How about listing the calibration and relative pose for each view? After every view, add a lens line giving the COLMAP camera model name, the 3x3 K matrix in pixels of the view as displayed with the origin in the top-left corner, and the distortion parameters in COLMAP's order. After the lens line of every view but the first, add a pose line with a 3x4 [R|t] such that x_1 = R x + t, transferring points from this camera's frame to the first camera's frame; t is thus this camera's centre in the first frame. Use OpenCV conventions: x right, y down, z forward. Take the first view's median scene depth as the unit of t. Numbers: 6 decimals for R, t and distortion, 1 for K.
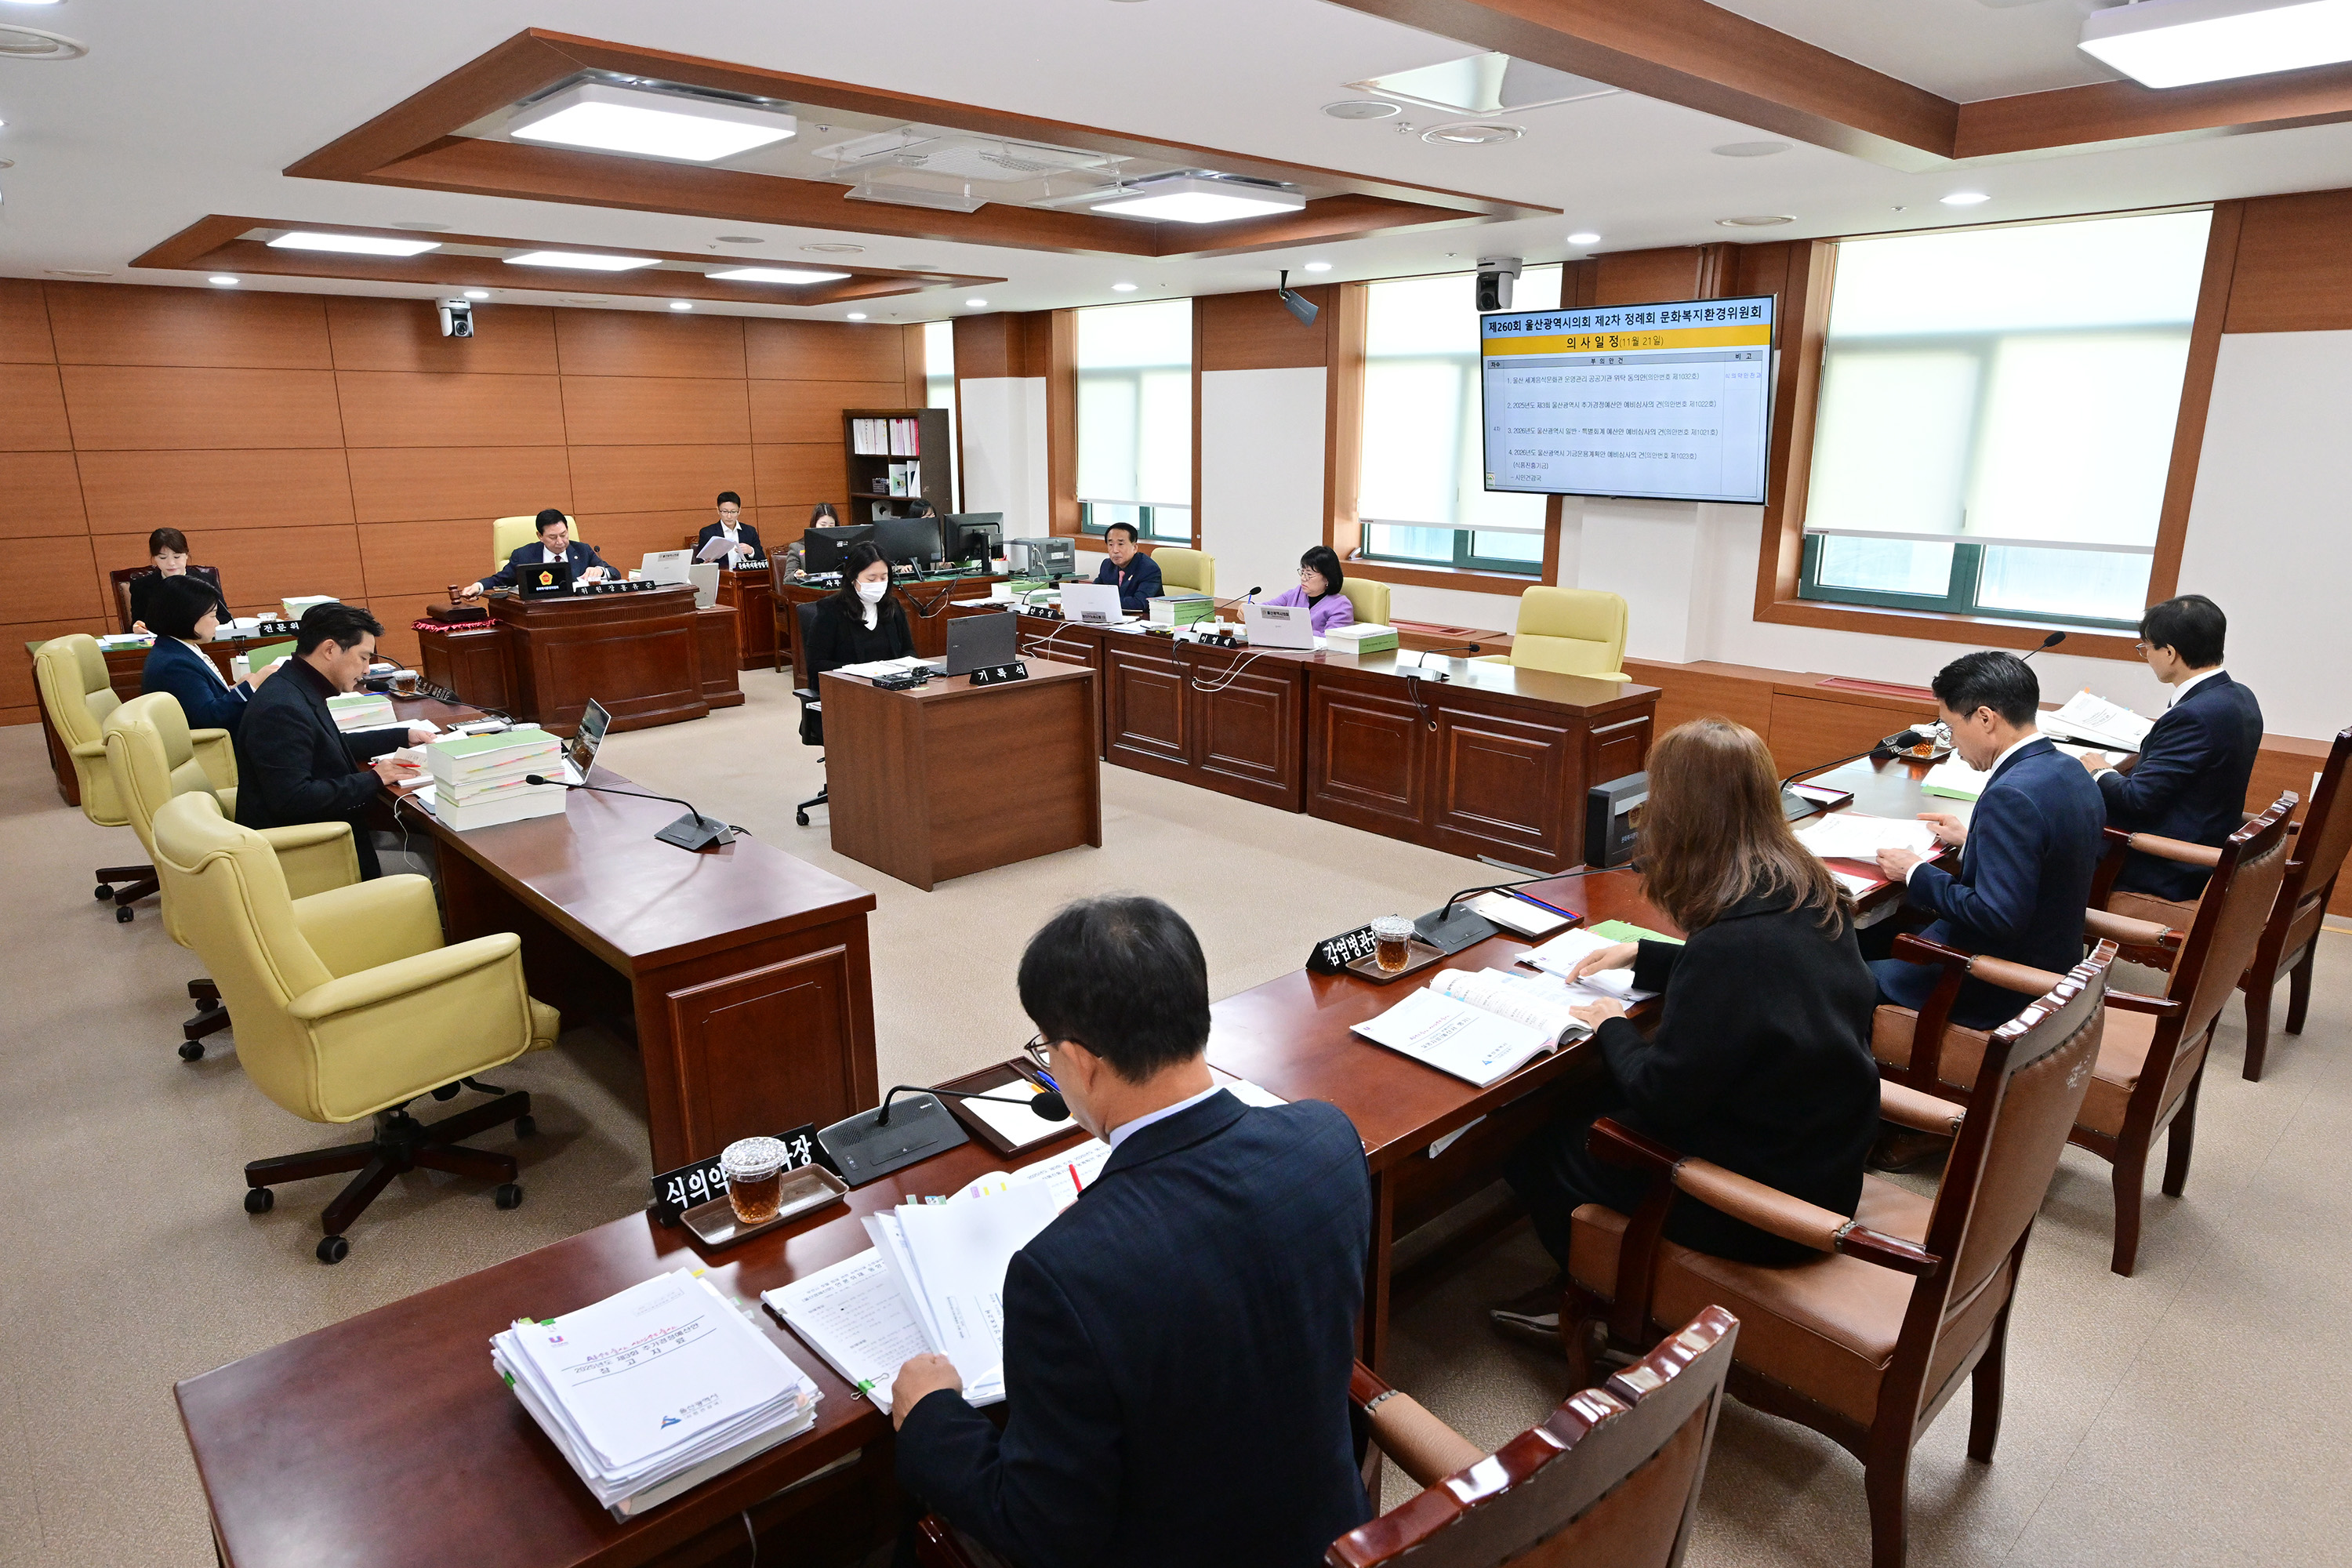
lens RADIAL K [[1410.2, 0, 1176.0], [0, 1410.2, 784.0], [0, 0, 1]] dist [-0.005628, -0.000486]
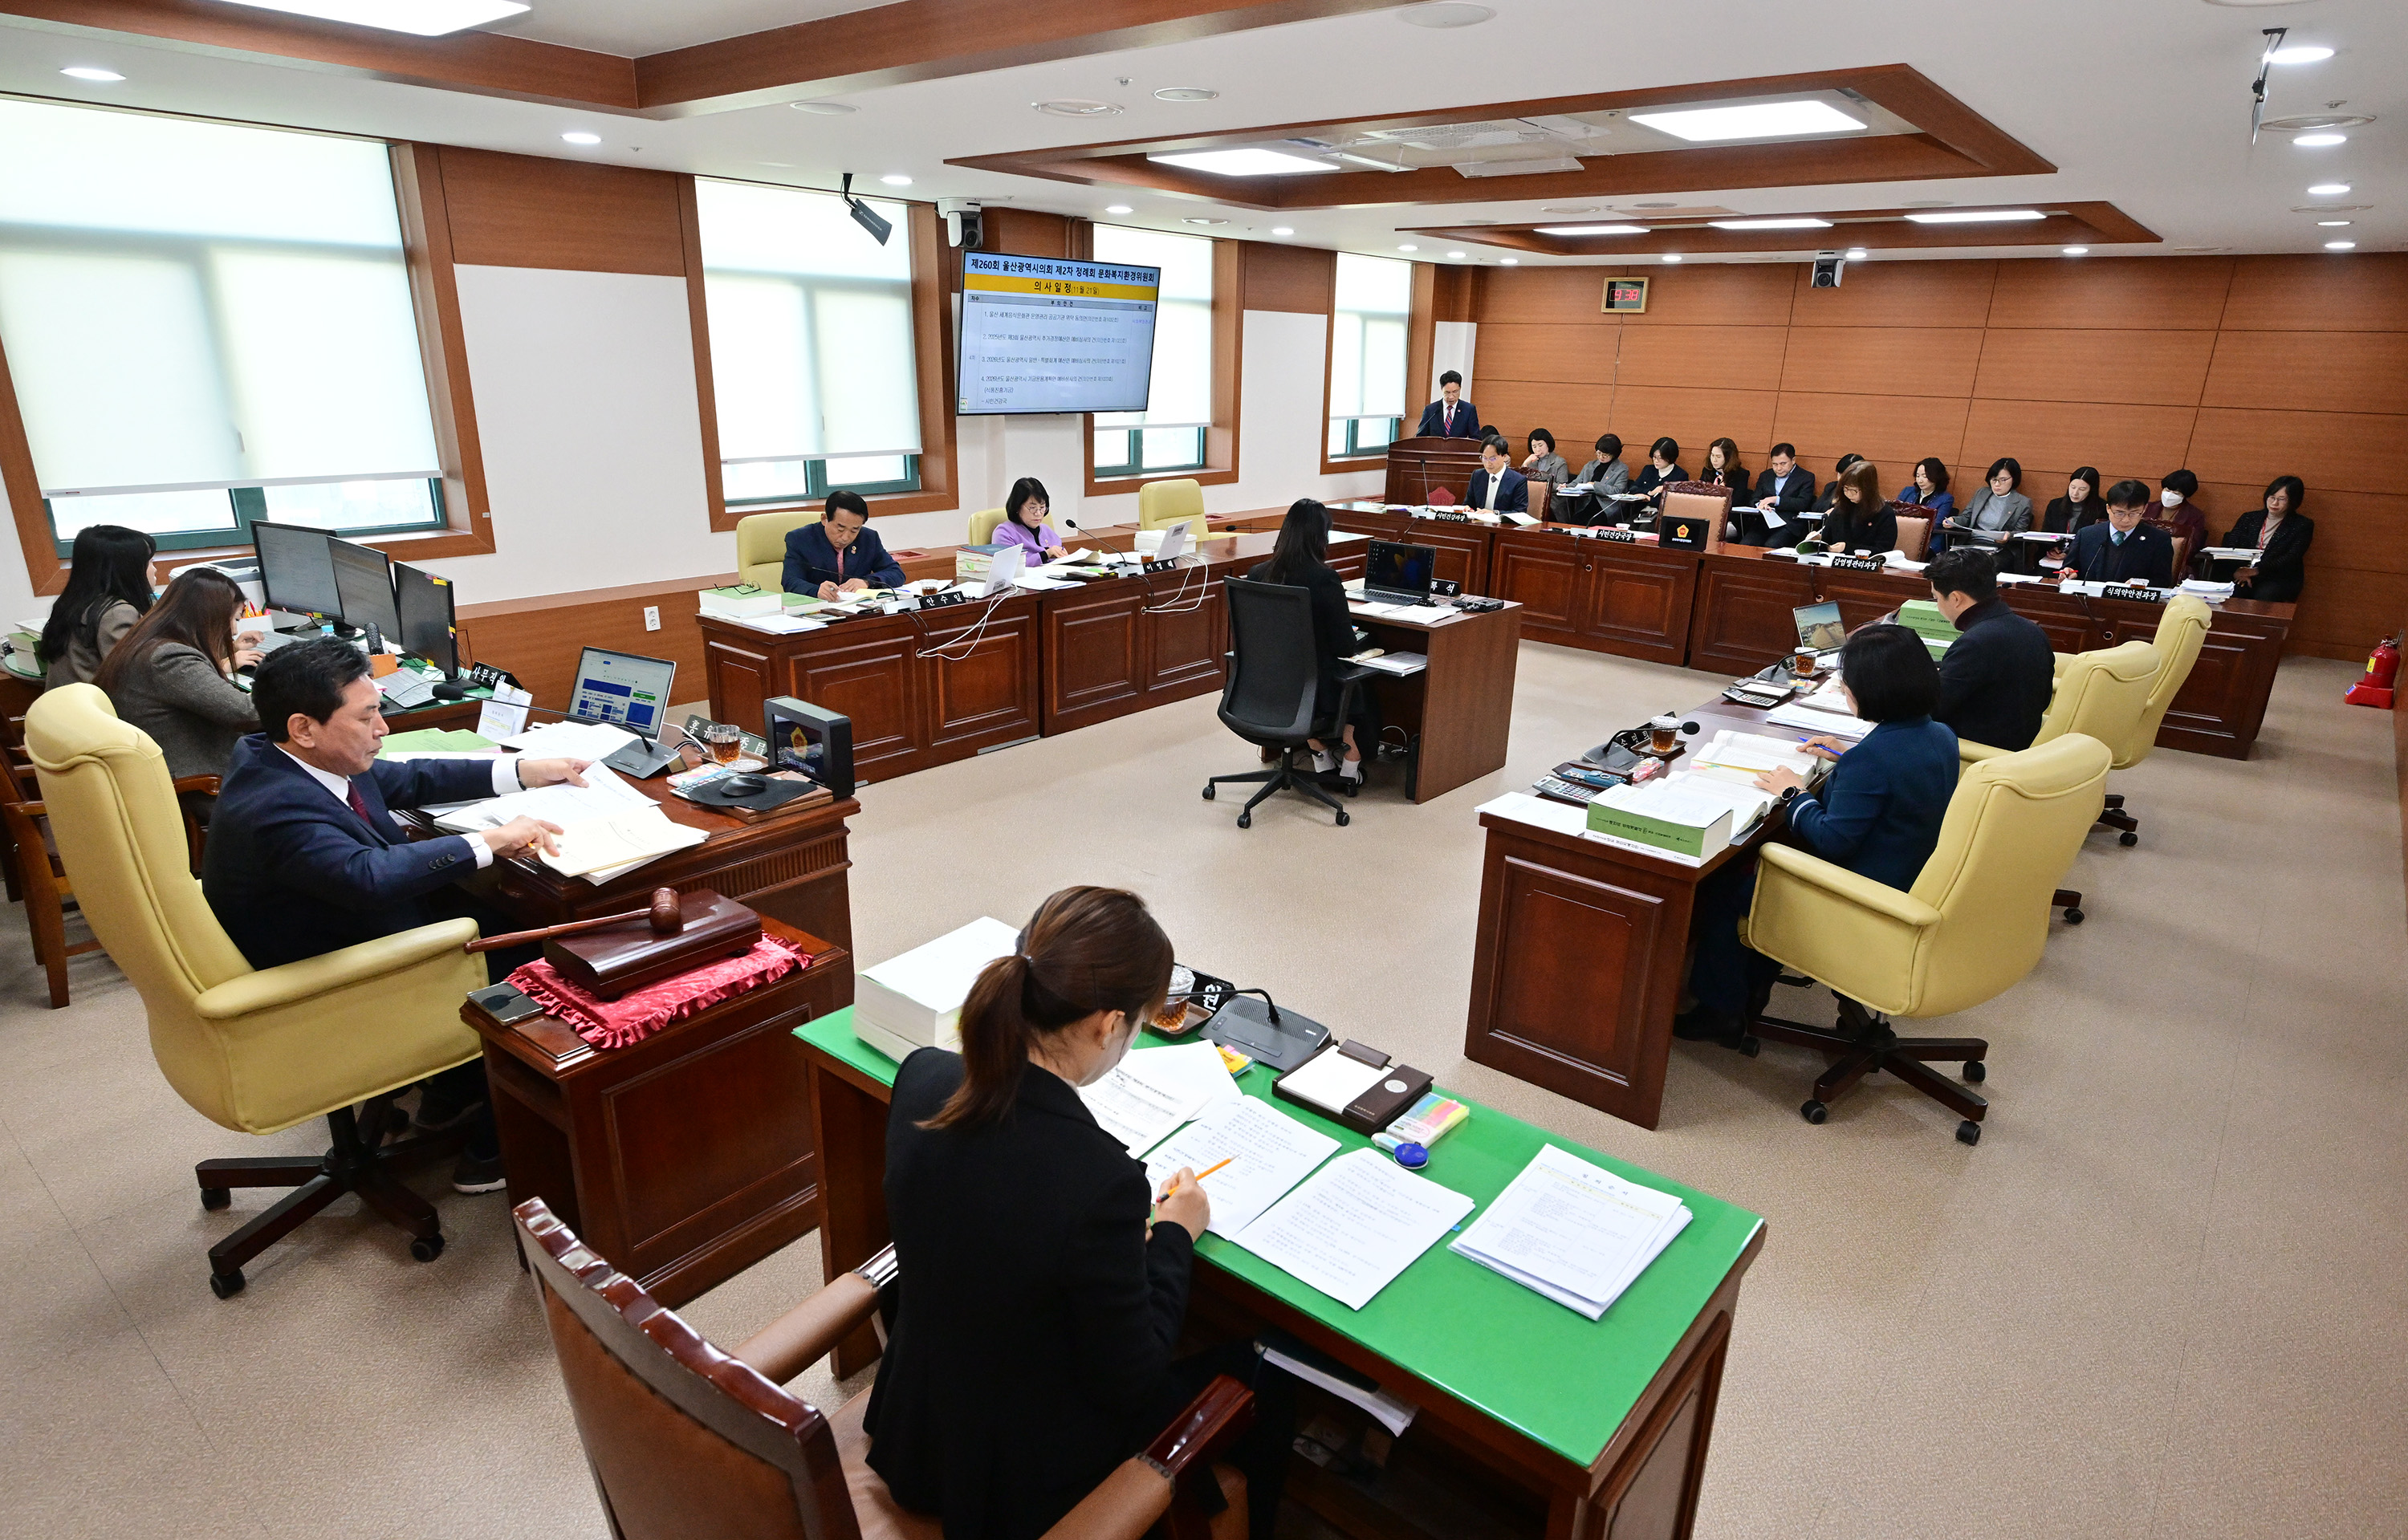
lens RADIAL K [[1321.3, 0, 1204.0], [0, 1321.3, 770.0], [0, 0, 1]] dist [0.000584, 0.000081]
pose [[-0.134740, -0.299513, 0.944530, -0.917000], [0.229584, 0.917847, 0.323802, -0.262646], [-0.963917, 0.260478, -0.054907, 1.019196]]
